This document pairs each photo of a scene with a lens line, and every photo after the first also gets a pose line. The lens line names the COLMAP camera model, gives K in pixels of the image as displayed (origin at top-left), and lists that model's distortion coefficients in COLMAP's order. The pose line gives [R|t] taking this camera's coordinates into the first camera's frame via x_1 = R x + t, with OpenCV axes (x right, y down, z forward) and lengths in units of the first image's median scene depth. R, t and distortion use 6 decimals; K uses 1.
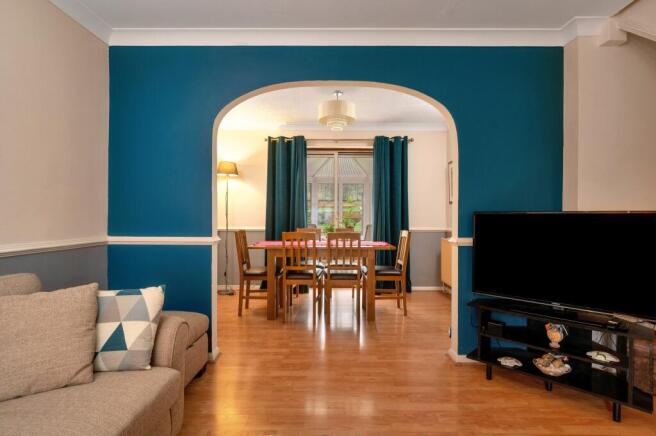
lens RADIAL K [[331.5, 0, 326.6], [0, 331.5, 215.4], [0, 0, 1]] dist [-0.003261, 0.000074]
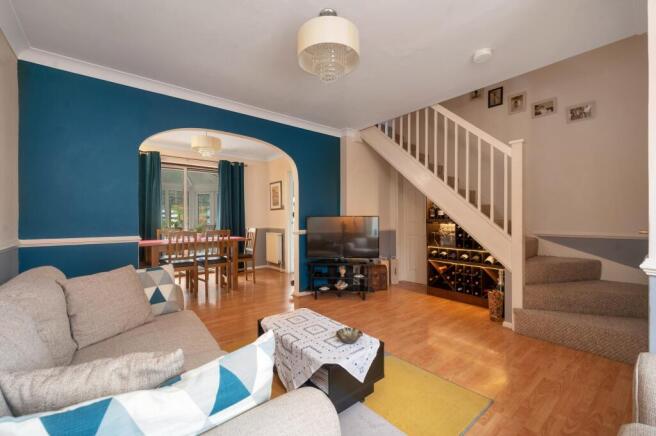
lens RADIAL K [[279.4, 0, 328.6], [0, 279.4, 217.3], [0, 0, 1]] dist [-0.000015, 0.000200]
pose [[0.771376, -0.004182, 0.636366, -0.292906], [0.003608, 0.999991, 0.002198, -0.004810], [-0.636370, 0.000601, 0.771384, -0.200900]]
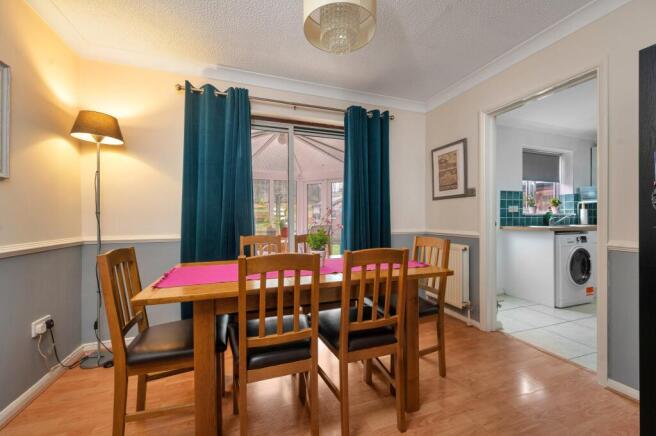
lens RADIAL K [[261.9, 0, 331.9], [0, 261.9, 218.9], [0, 0, 1]] dist [-0.001587, -0.000140]
pose [[0.936760, -0.009074, 0.349855, -0.115515], [0.004908, 0.999906, 0.012793, 0.003803], [-0.349938, -0.010267, 0.936717, 0.566376]]
